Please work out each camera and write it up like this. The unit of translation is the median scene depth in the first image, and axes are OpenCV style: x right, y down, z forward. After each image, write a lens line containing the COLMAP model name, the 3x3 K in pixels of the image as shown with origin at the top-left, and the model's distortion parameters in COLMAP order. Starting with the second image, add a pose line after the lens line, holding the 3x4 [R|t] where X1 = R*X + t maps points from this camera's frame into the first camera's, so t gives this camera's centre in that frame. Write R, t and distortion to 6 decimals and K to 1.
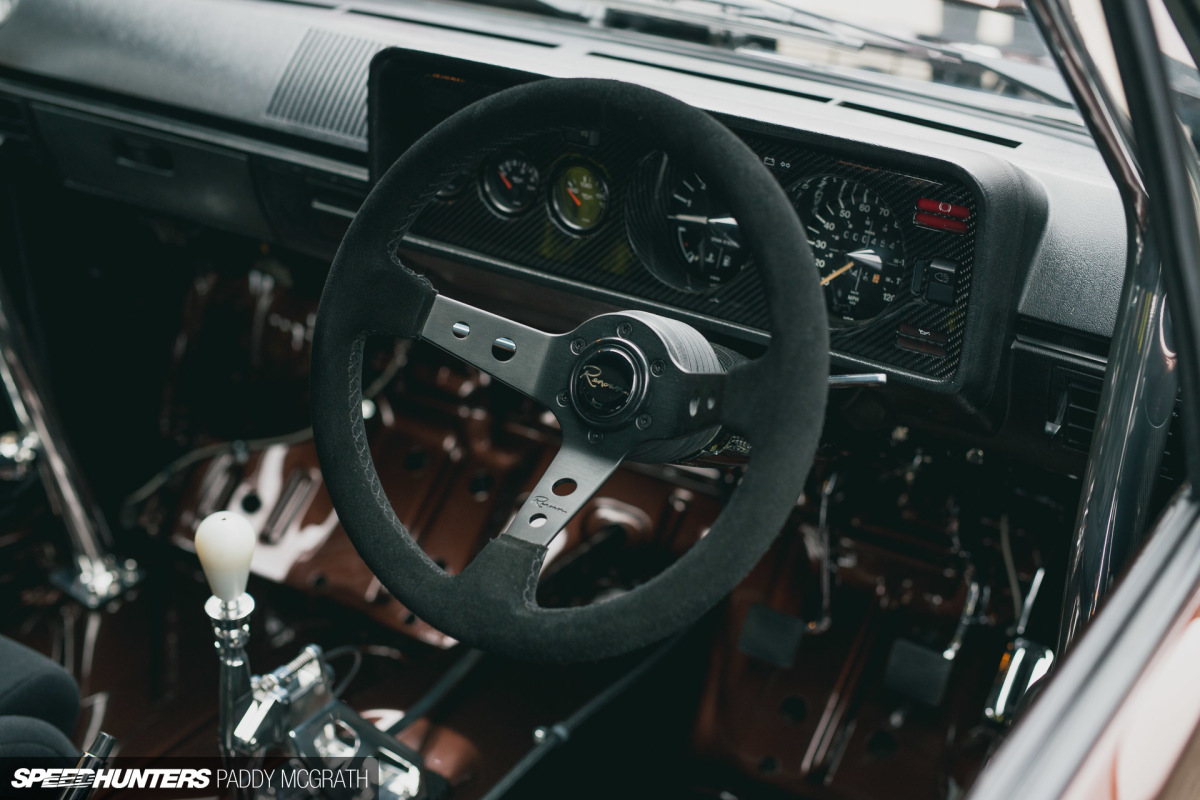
lens RADIAL K [[1700.9, 0, 600.0], [0, 1700.9, 400.0], [0, 0, 1]] dist [-0.023162, -0.010081]
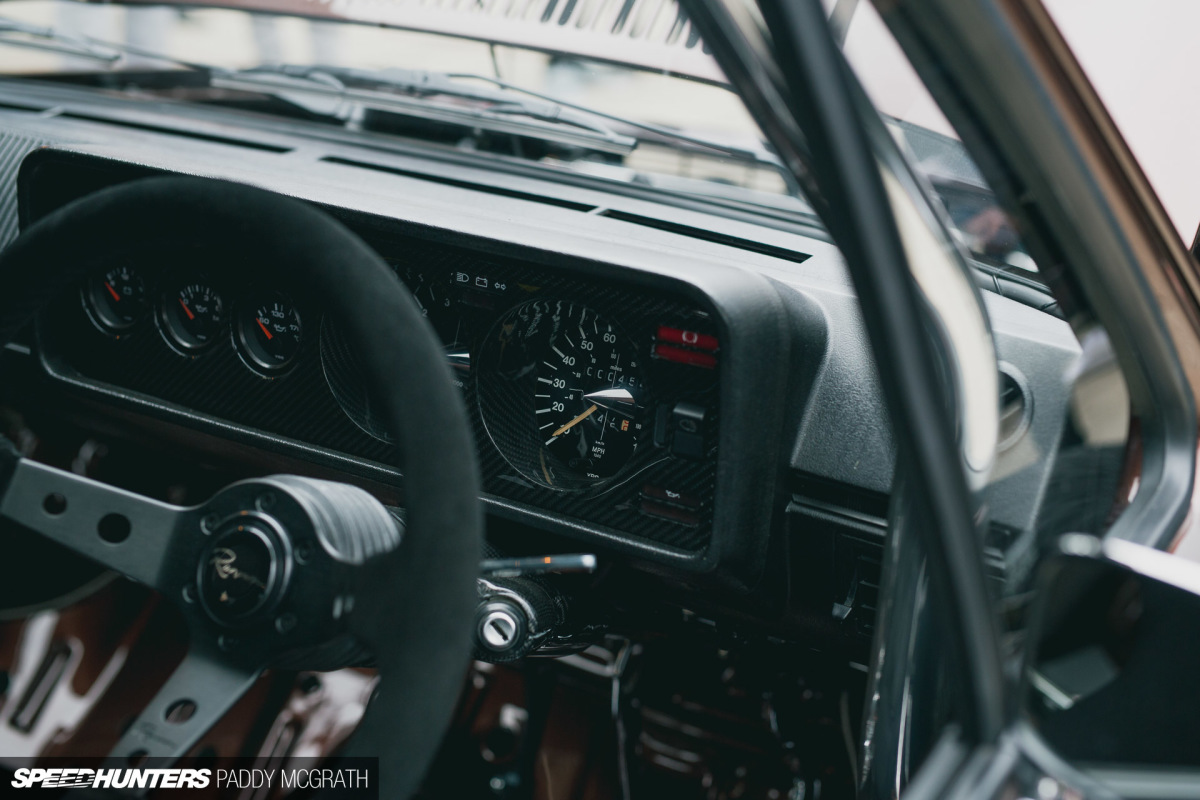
lens RADIAL K [[1722.1, 0, 600.0], [0, 1722.1, 400.0], [0, 0, 1]] dist [0.000390, 0.058765]
pose [[0.999099, -0.014741, 0.039801, 0.122622], [0.017615, 0.997189, -0.072833, -0.025121], [-0.038615, 0.073469, 0.996550, 0.194454]]
